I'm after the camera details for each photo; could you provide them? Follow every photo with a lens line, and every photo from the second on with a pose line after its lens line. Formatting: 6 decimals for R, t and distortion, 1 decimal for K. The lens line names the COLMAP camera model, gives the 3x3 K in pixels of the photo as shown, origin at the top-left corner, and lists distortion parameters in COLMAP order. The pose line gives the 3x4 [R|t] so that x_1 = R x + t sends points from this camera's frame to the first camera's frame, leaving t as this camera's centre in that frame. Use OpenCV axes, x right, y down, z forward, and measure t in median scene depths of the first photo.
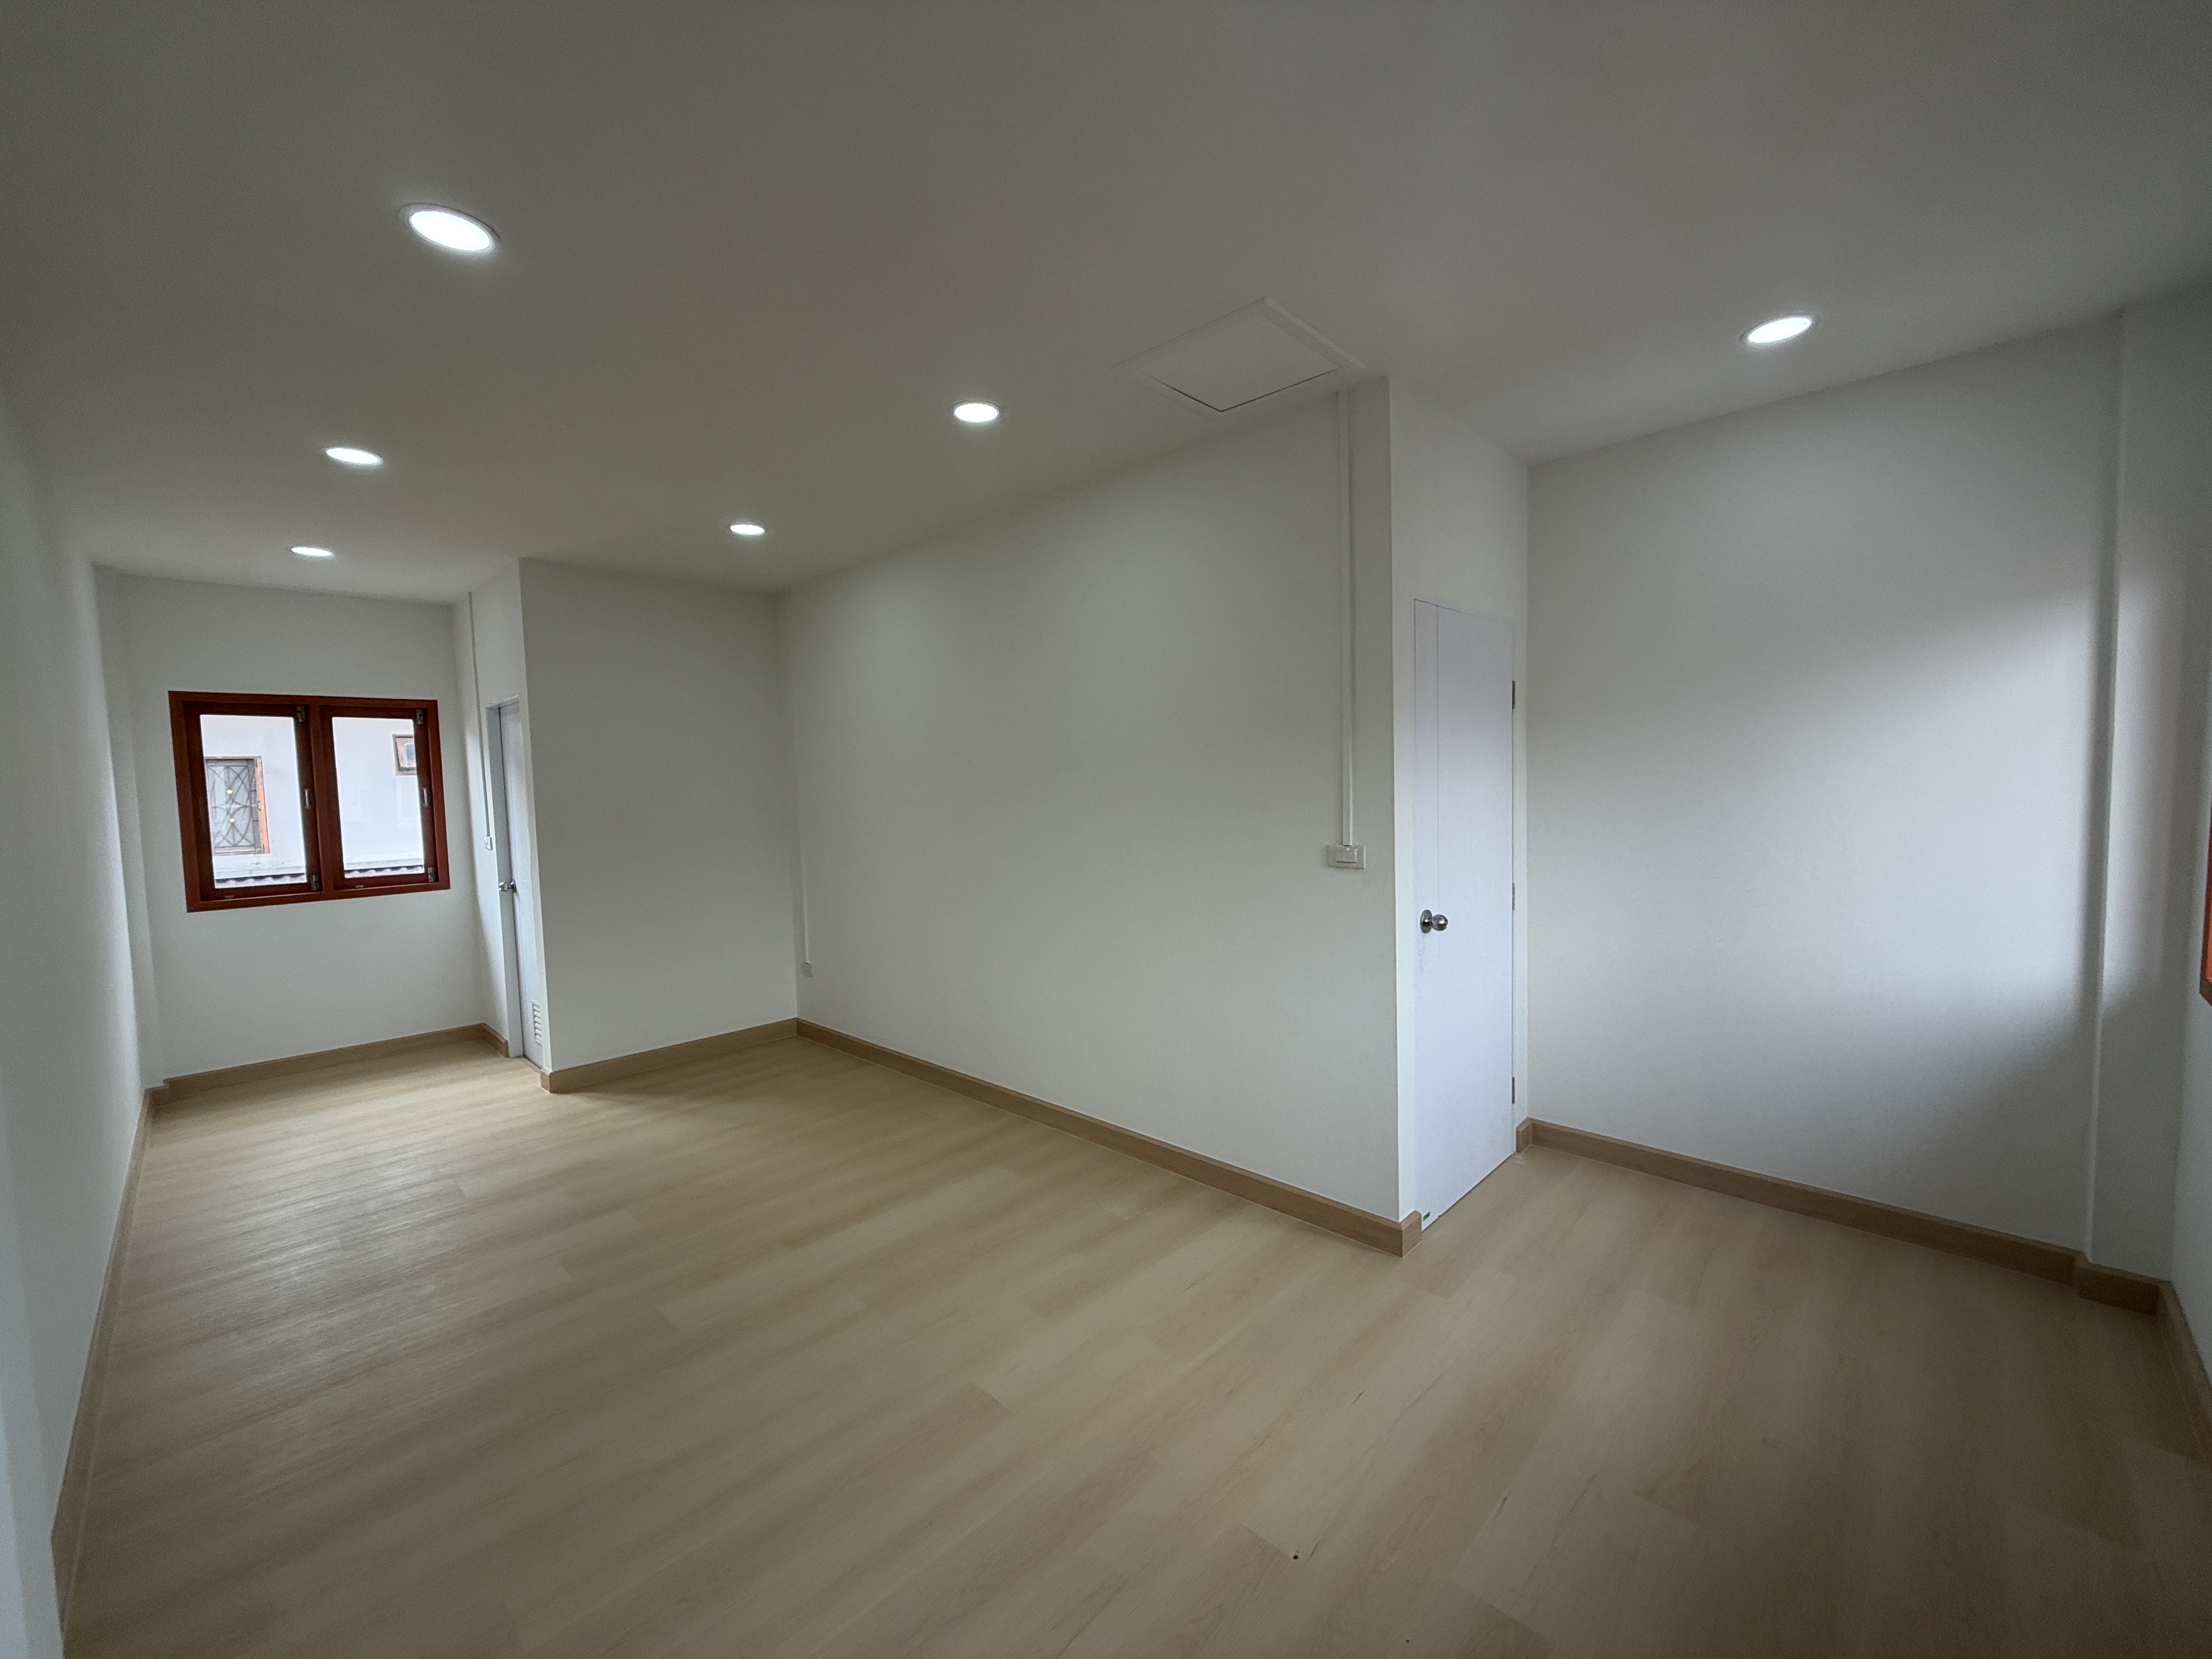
lens RADIAL K [[884.7, 0, 1101.9], [0, 884.7, 831.7], [0, 0, 1]] dist [-0.001164, 0.000268]
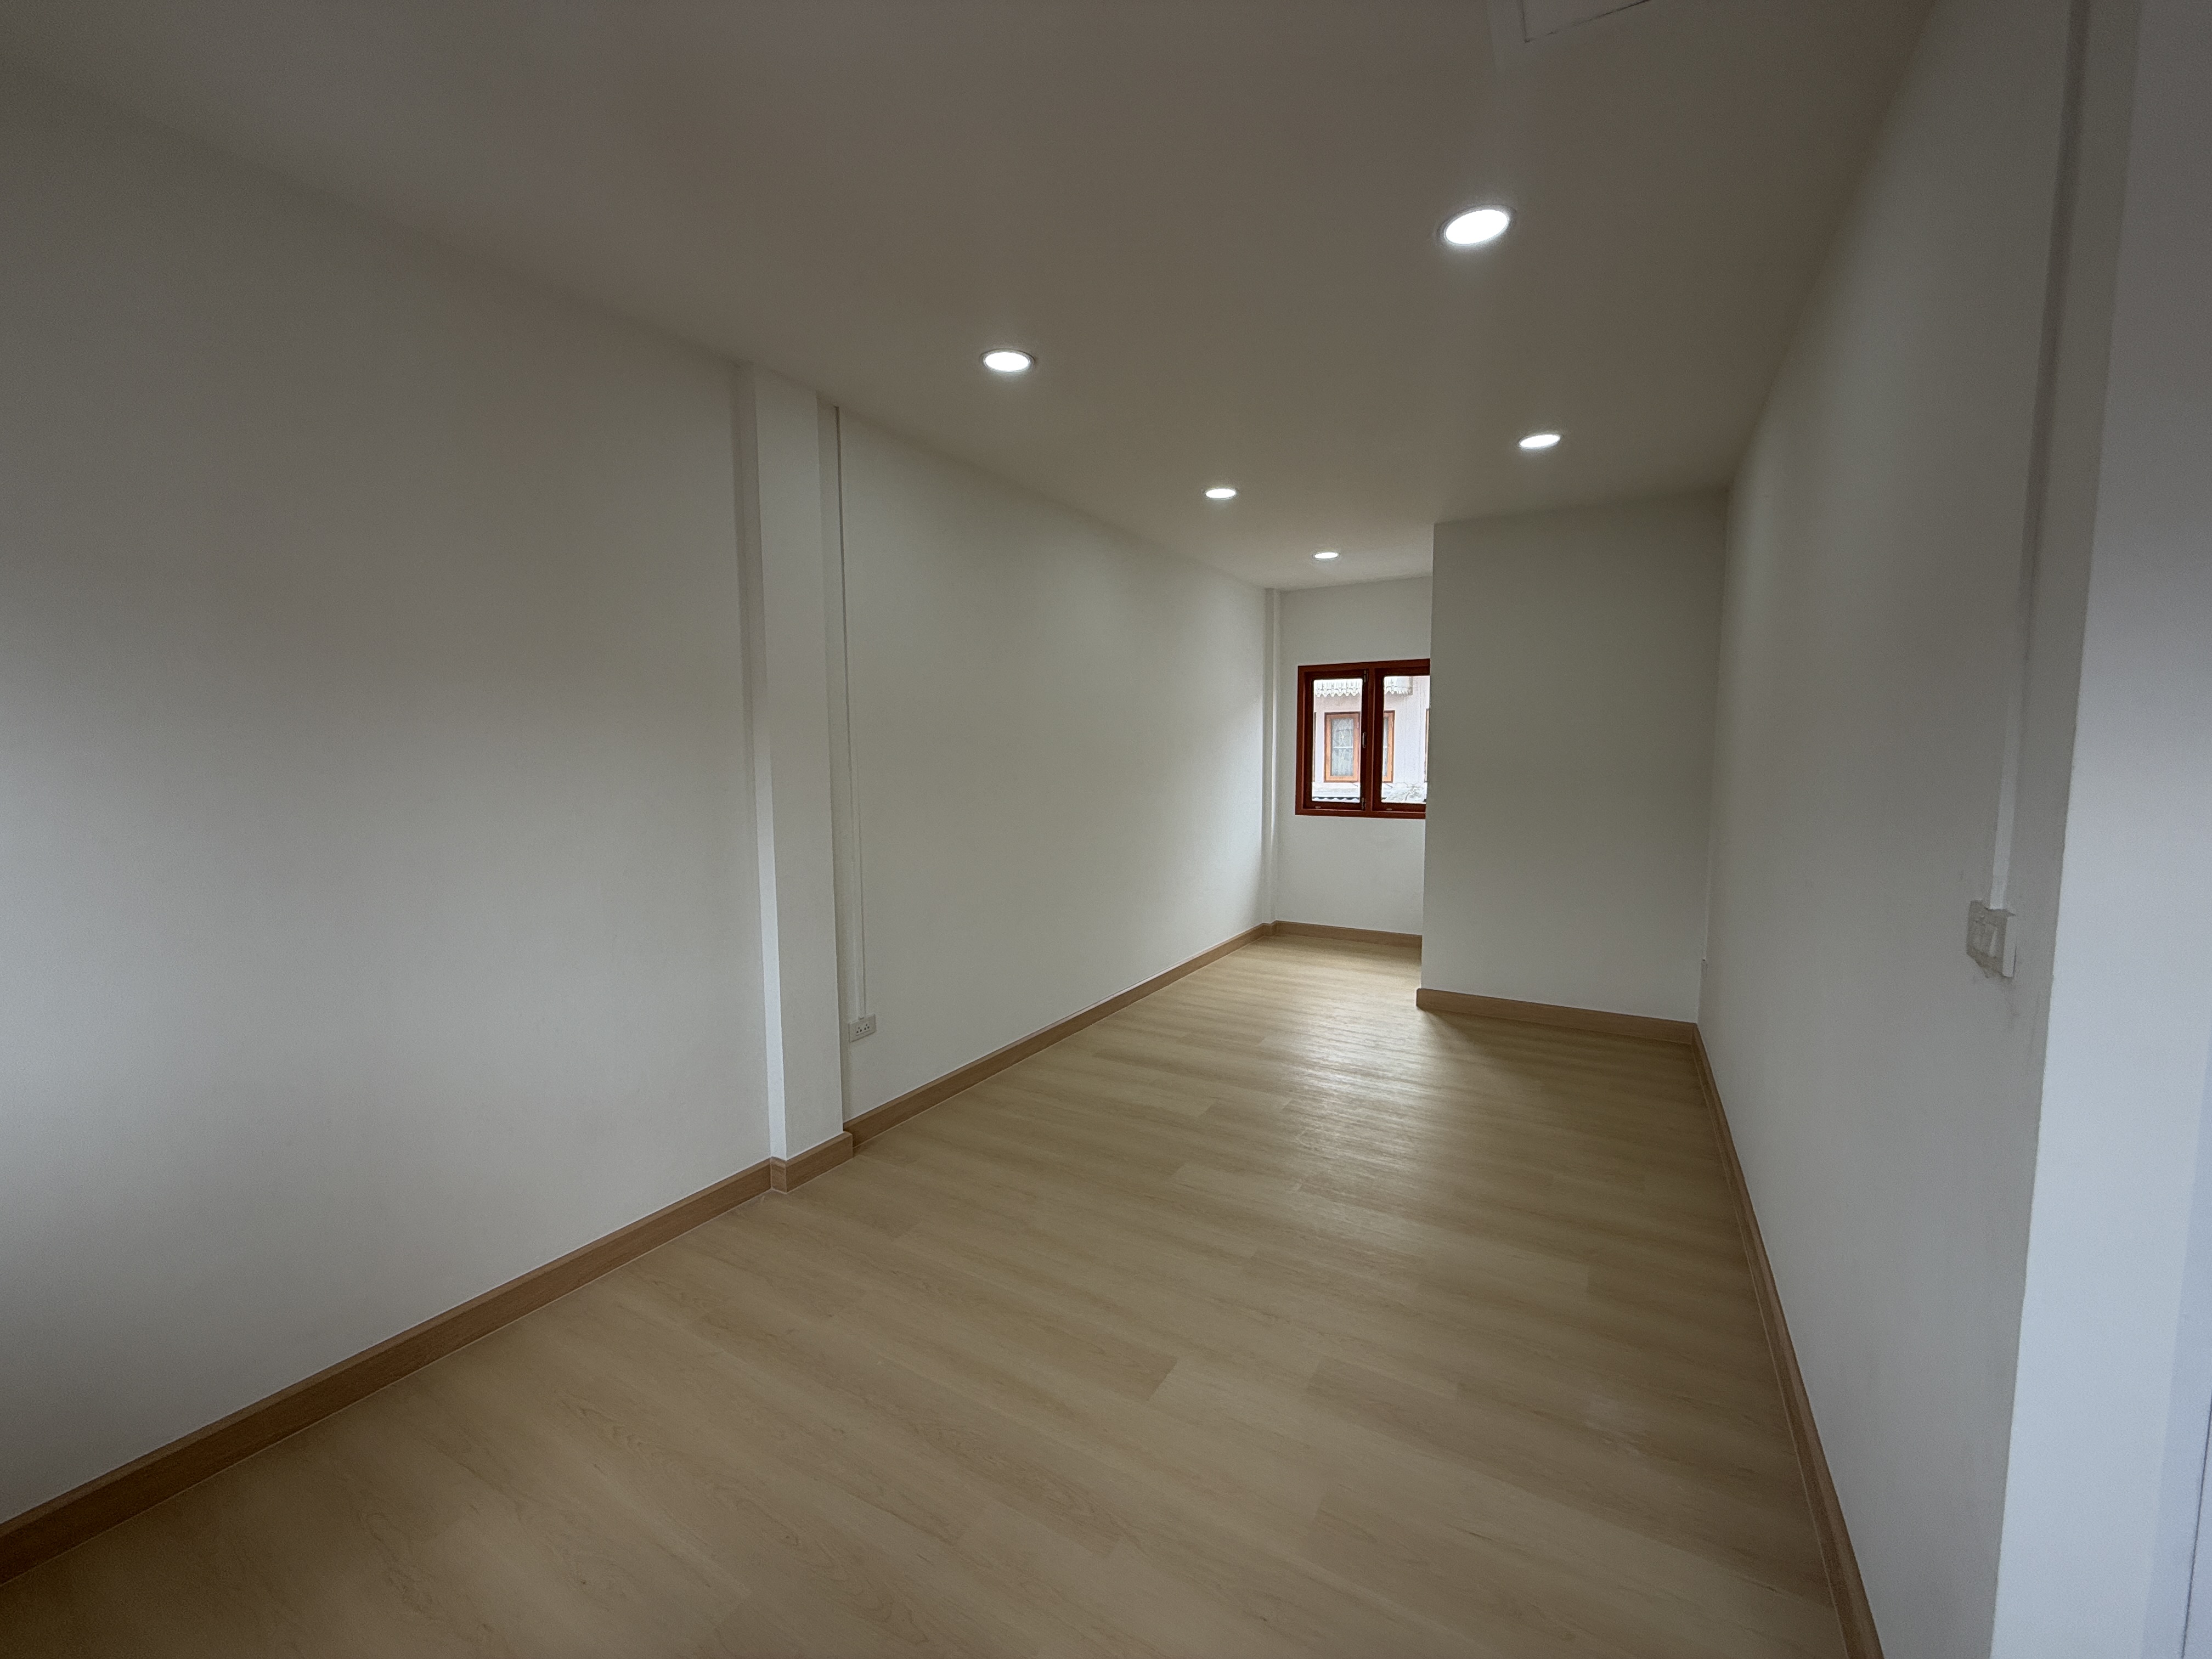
lens RADIAL K [[884.7, 0, 1101.9], [0, 884.7, 831.7], [0, 0, 1]] dist [-0.001164, 0.000268]
pose [[0.232259, 0.117547, -0.965525, 0.355691], [-0.057732, 0.992586, 0.106954, -0.022803], [0.970939, 0.030900, 0.237323, 0.346075]]
